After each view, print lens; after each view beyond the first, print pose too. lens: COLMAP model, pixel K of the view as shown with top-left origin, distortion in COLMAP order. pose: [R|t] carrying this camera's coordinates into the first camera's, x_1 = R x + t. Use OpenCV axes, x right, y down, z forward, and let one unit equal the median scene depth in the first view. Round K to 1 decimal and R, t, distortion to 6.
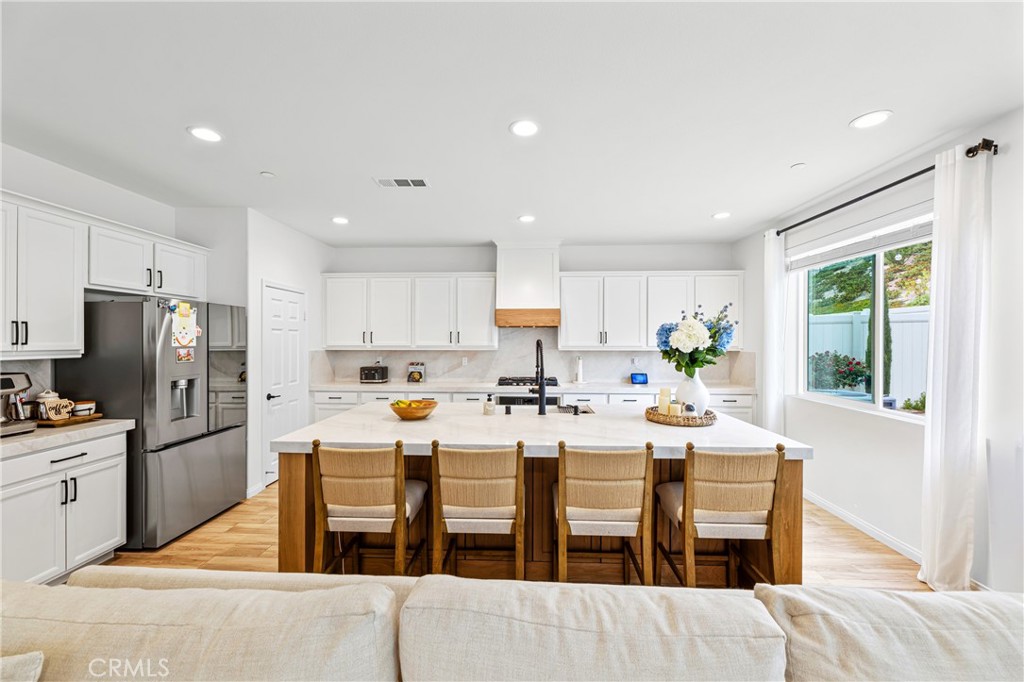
lens RADIAL K [[408.4, 0, 508.8], [0, 408.4, 342.8], [0, 0, 1]] dist [-0.006765, 0.000139]
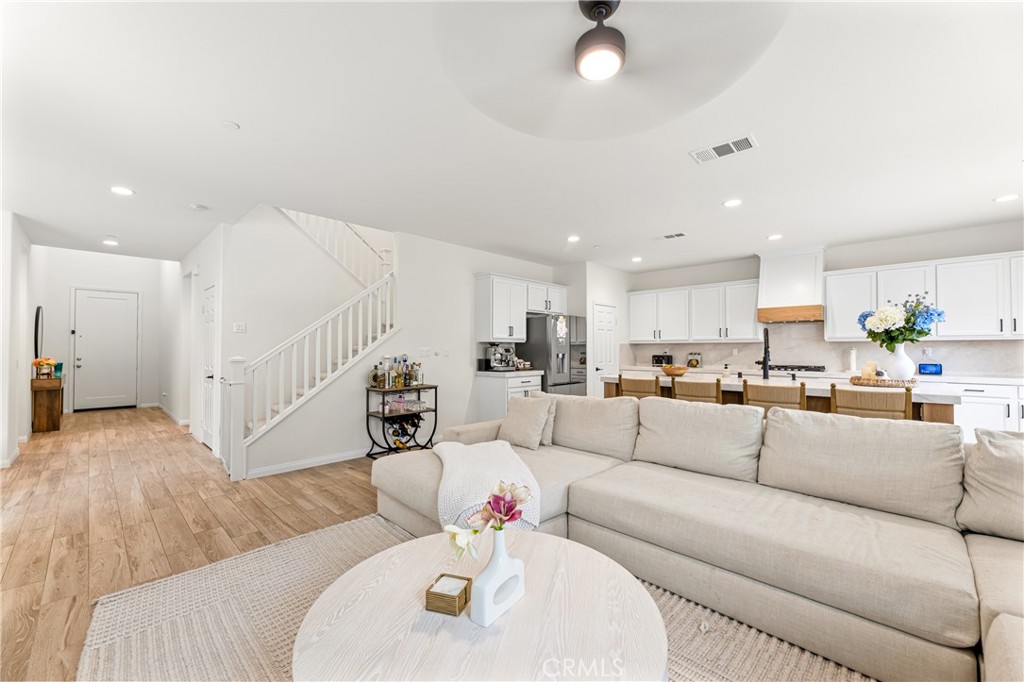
lens RADIAL K [[408.4, 0, 508.8], [0, 408.4, 342.8], [0, 0, 1]] dist [-0.006765, 0.000139]
pose [[0.745991, -0.012877, -0.665831, 0.330718], [-0.000932, 0.999792, -0.020381, 0.069310], [0.665955, 0.015825, 0.745824, -0.628185]]
